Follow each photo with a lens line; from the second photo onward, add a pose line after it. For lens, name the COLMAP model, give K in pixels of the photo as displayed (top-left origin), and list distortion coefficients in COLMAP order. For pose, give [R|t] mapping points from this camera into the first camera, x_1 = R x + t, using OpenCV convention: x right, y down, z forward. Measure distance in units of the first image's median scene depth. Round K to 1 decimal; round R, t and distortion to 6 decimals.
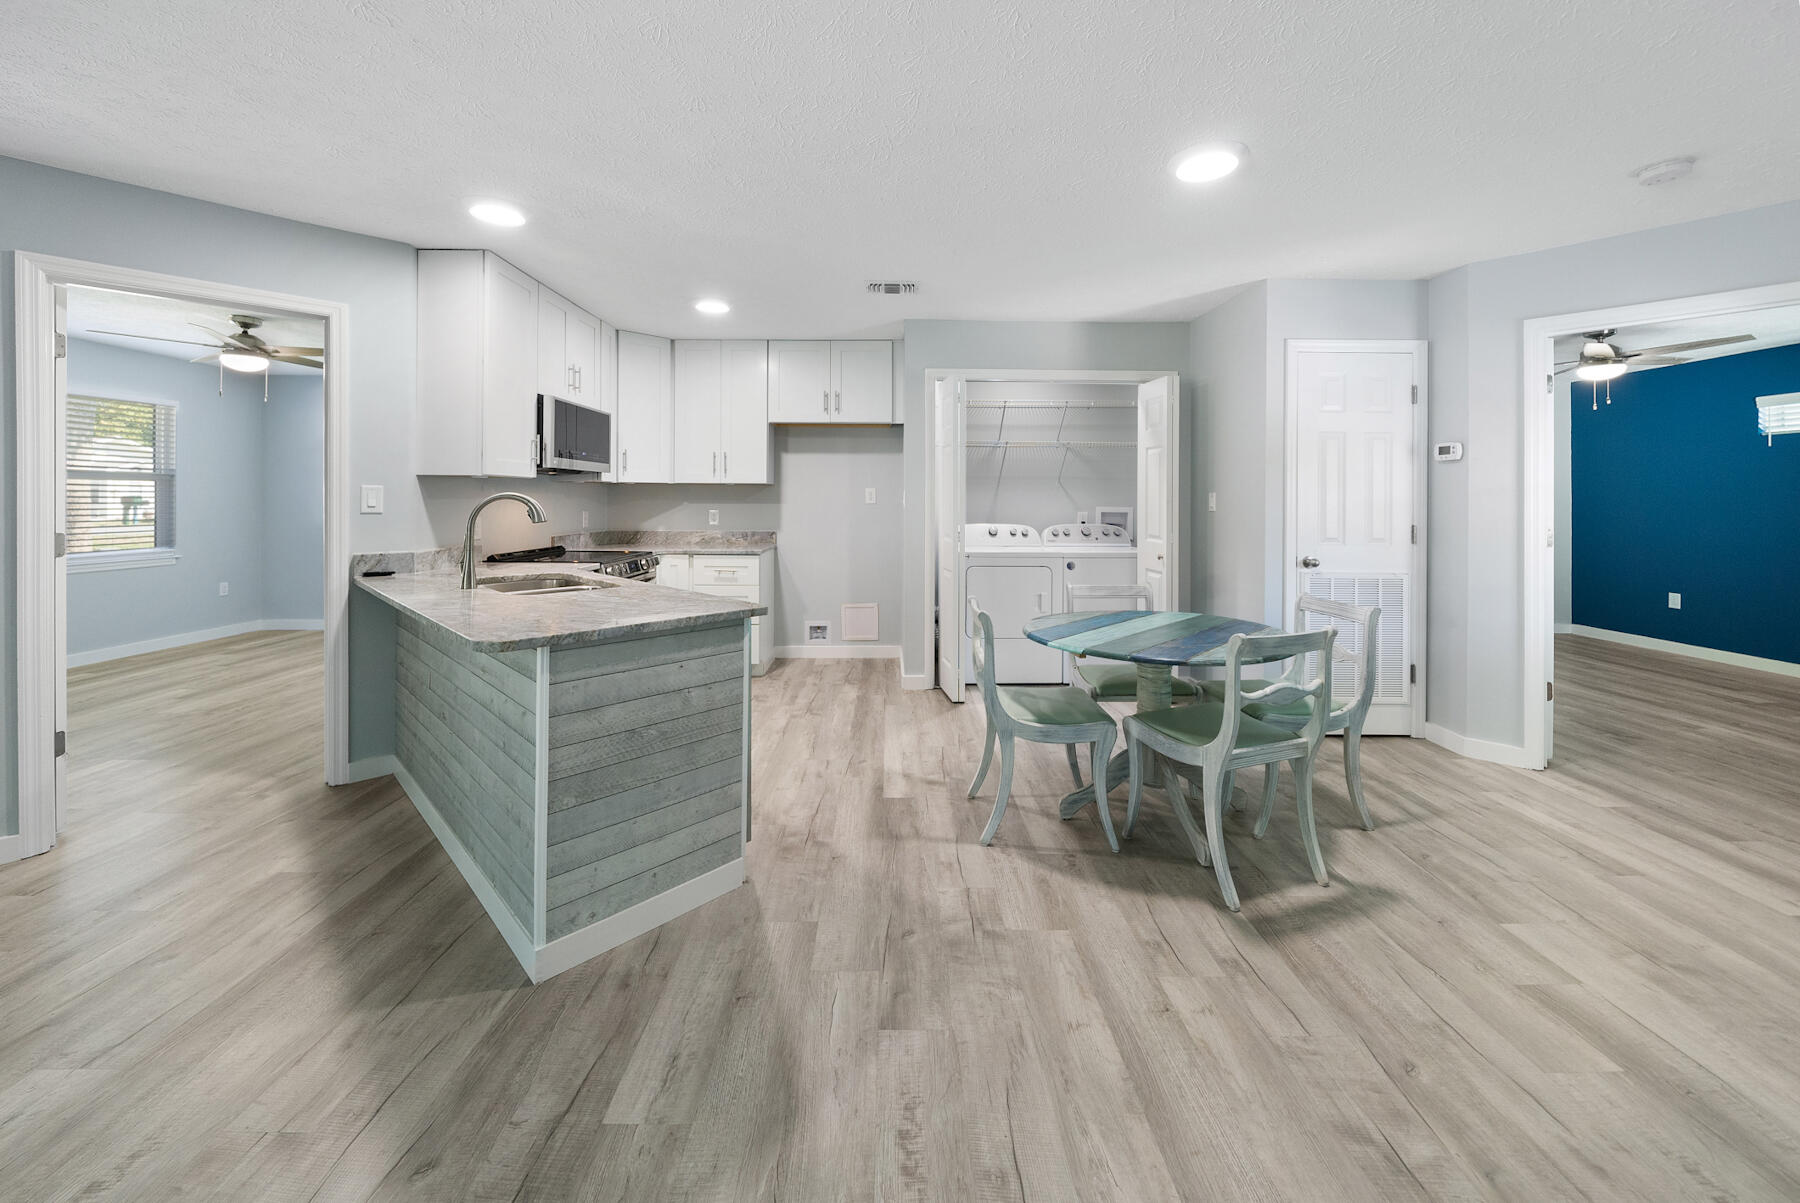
lens RADIAL K [[671.6, 0, 871.0], [0, 671.6, 499.5], [0, 0, 1]] dist [-0.005668, -0.000214]
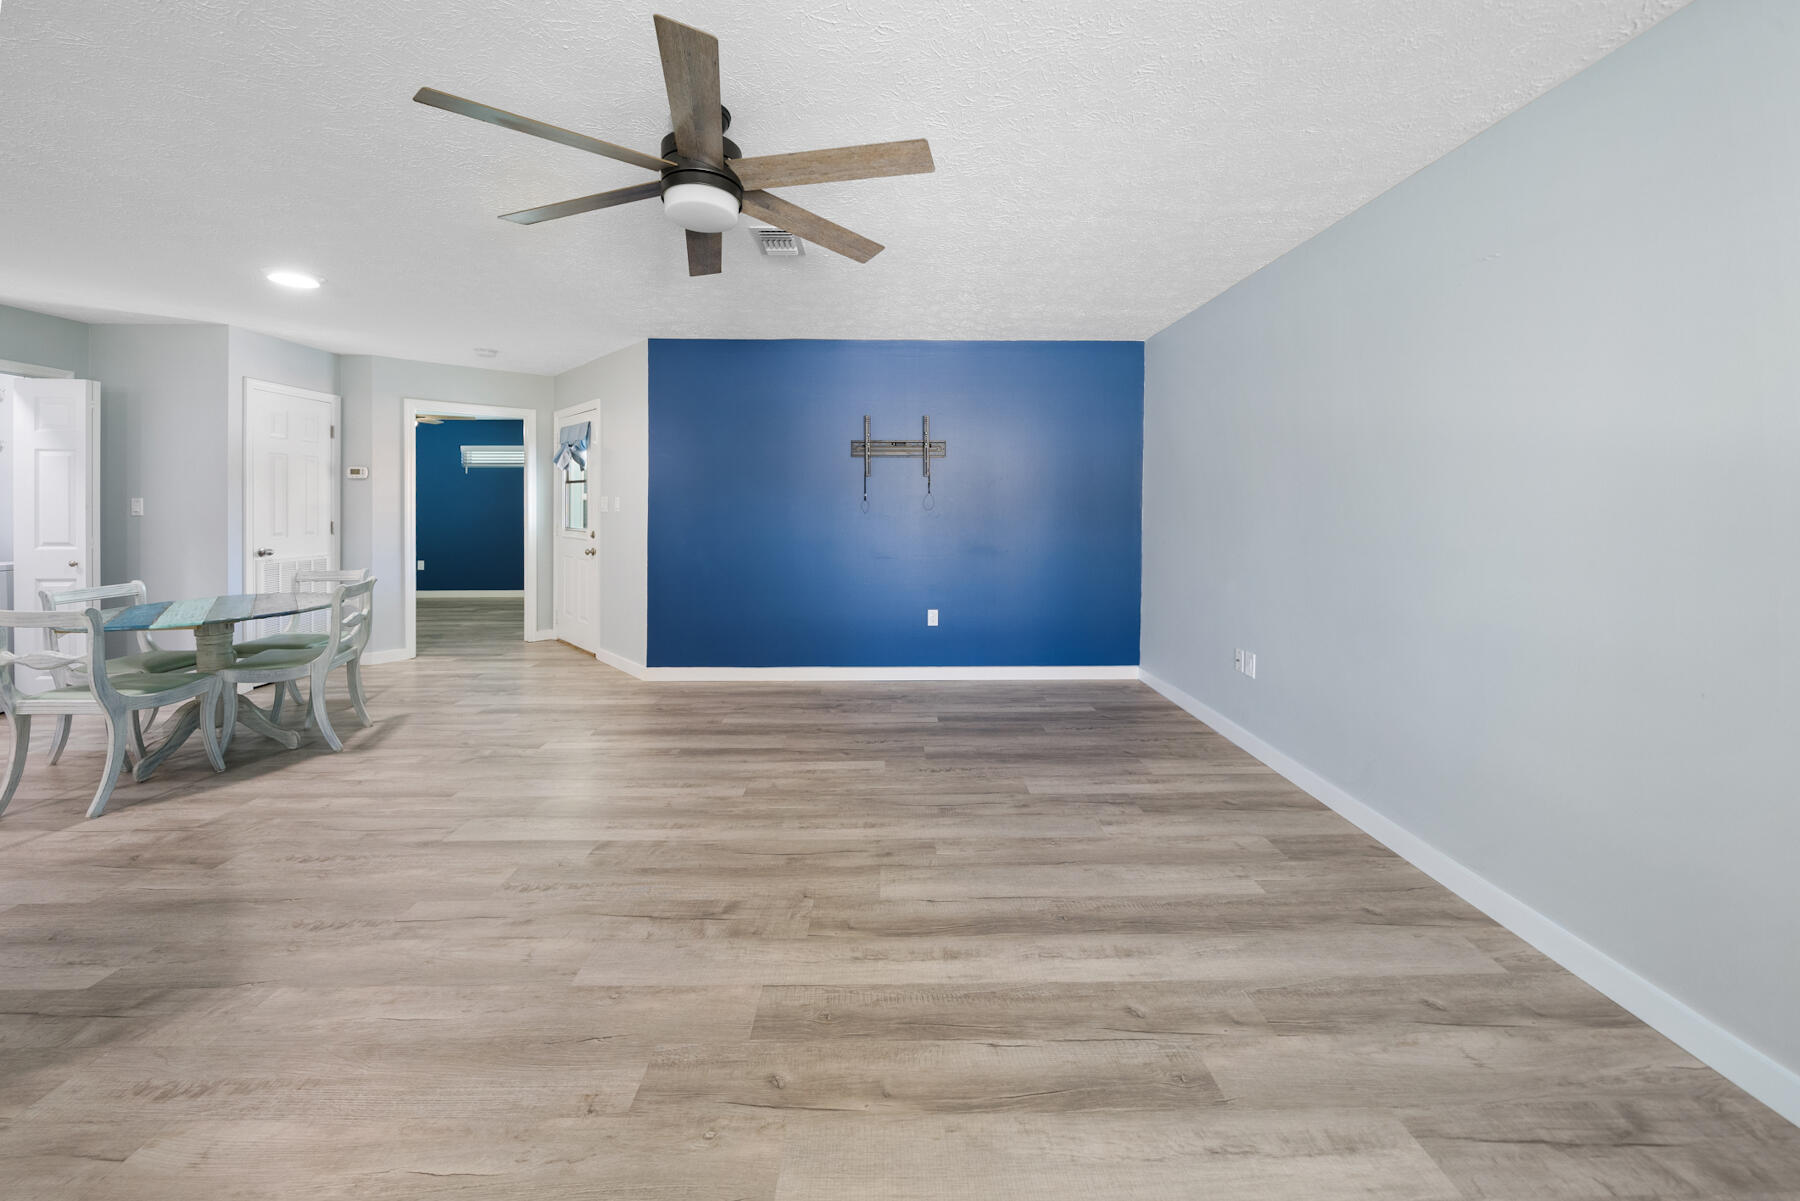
lens RADIAL K [[644.8, 0, 918.8], [0, 644.8, 504.4], [0, 0, 1]] dist [-0.005364, 0.000041]
pose [[-0.048332, -0.004887, 0.998819, -0.647241], [0.002465, 0.999984, 0.005012, -0.002220], [-0.998828, 0.002704, -0.048319, -0.210024]]
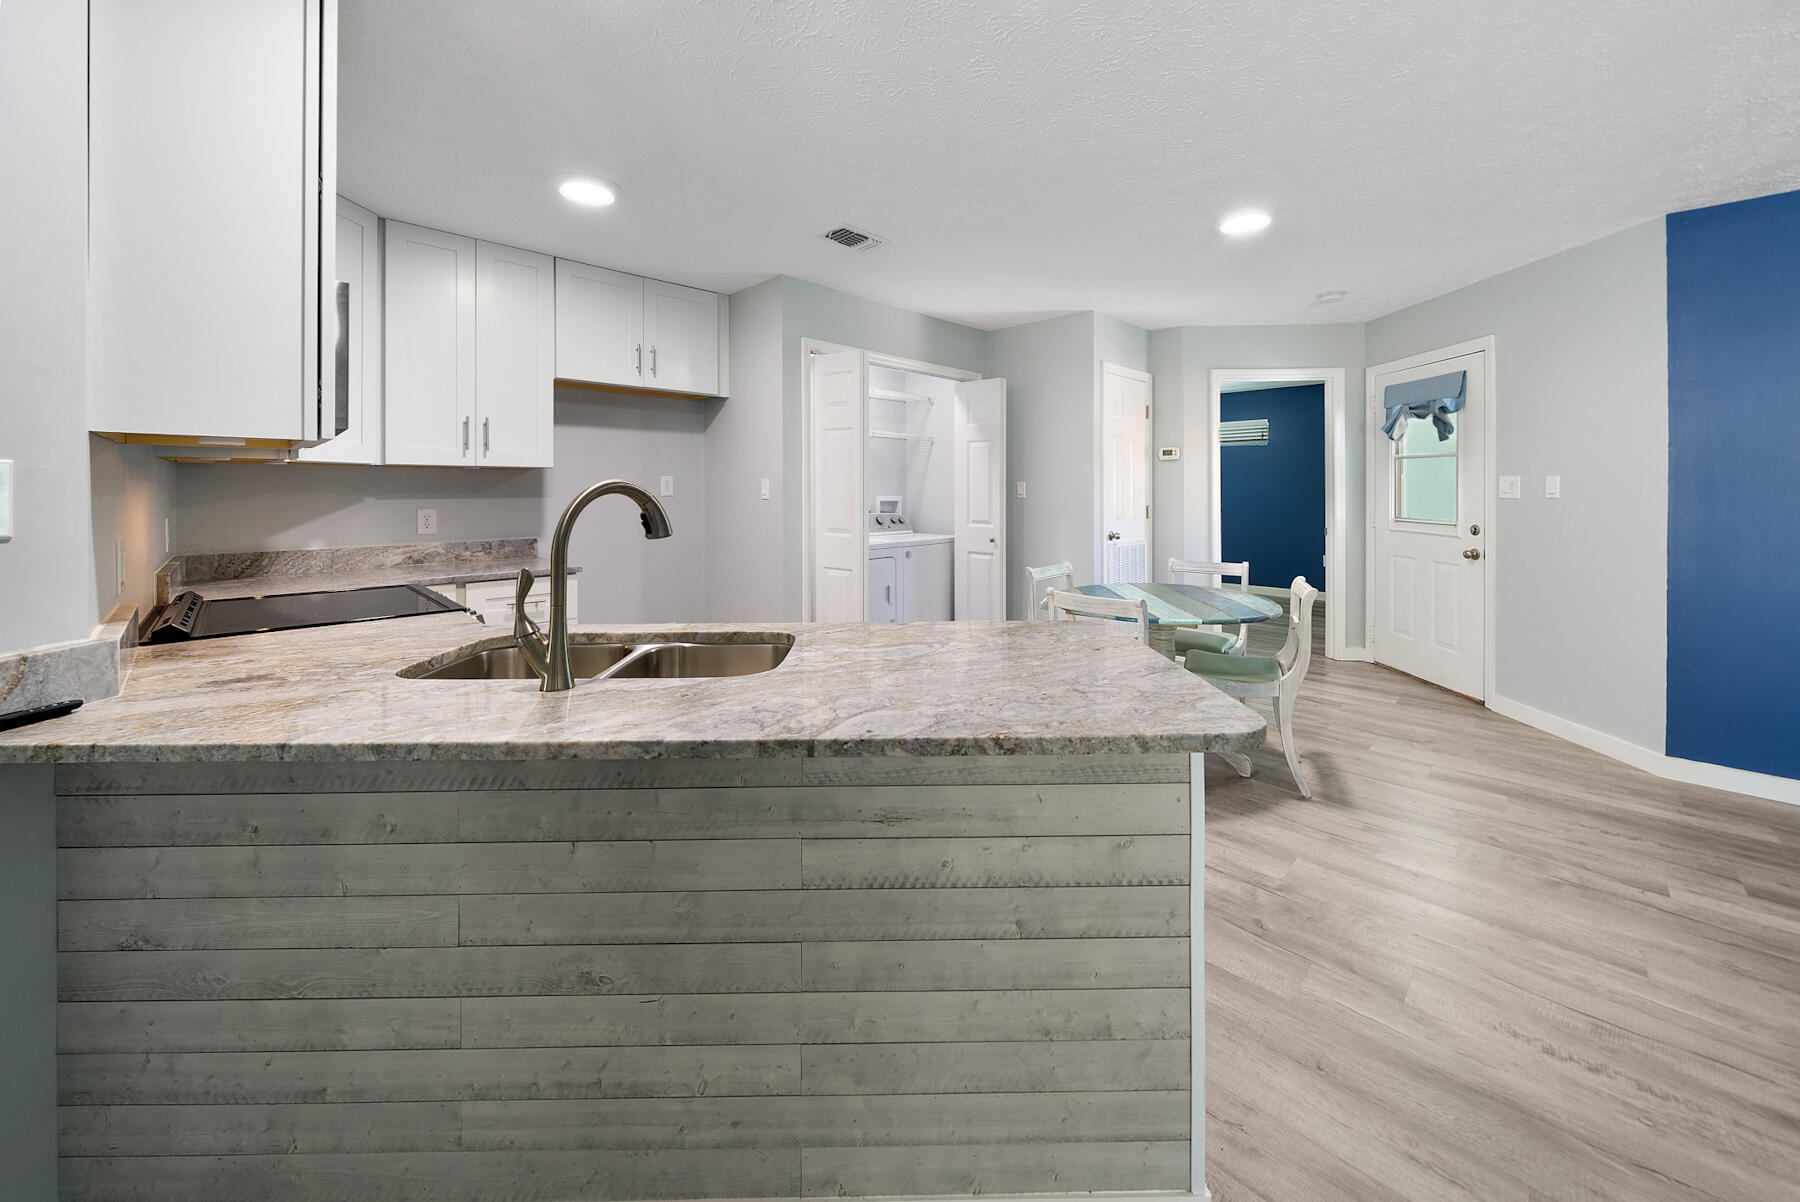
lens RADIAL K [[688.2, 0, 909.8], [0, 688.2, 482.0], [0, 0, 1]] dist [-0.003500, -0.000202]
pose [[0.691191, 0.000630, 0.722672, -0.570659], [0.006522, 0.999953, -0.007109, -0.003090], [-0.722642, 0.009627, 0.691155, 0.362760]]
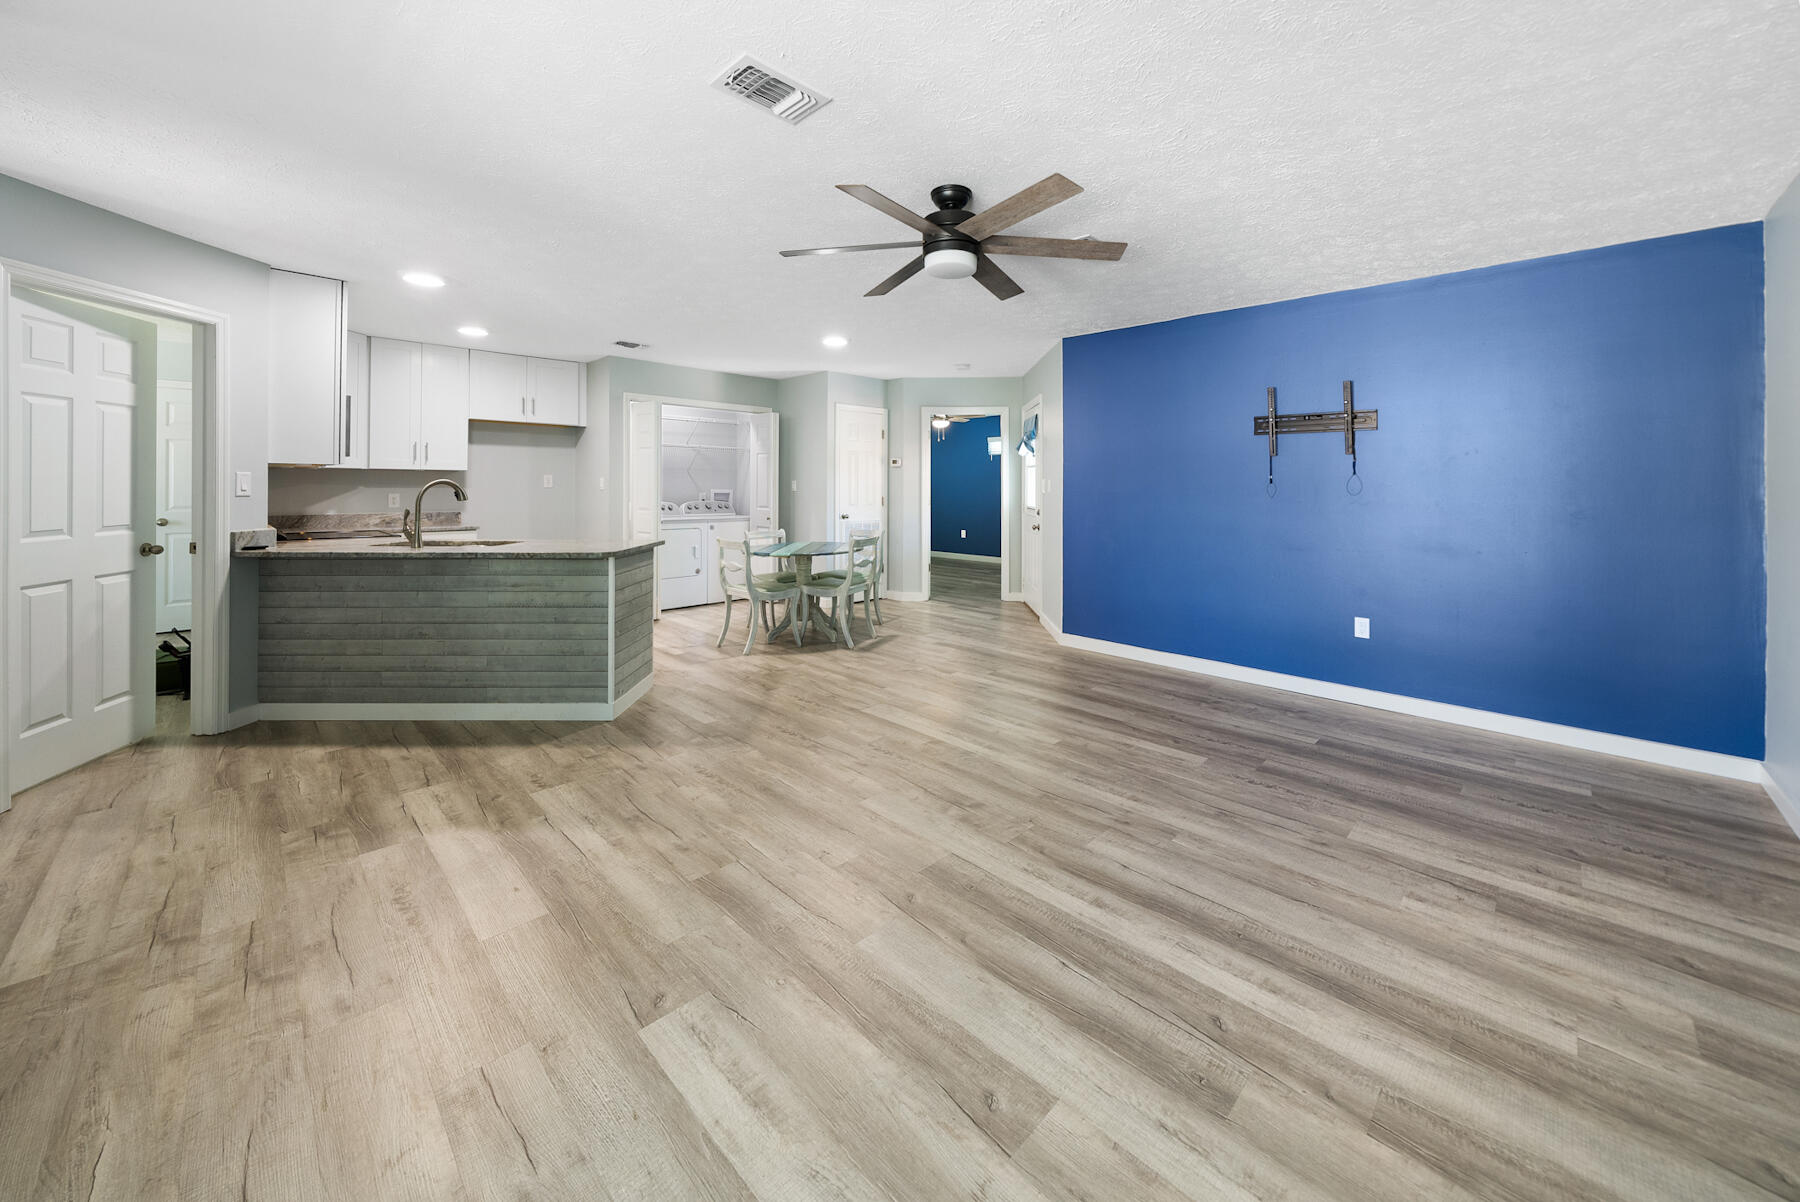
lens RADIAL K [[691.6, 0, 909.8], [0, 691.6, 475.3], [0, 0, 1]] dist [-0.005249, -0.000099]
pose [[0.693321, 0.009909, 0.720560, -0.683601], [-0.001427, 0.999922, -0.012378, -0.002332], [-0.720627, 0.007554, 0.693282, -0.555123]]
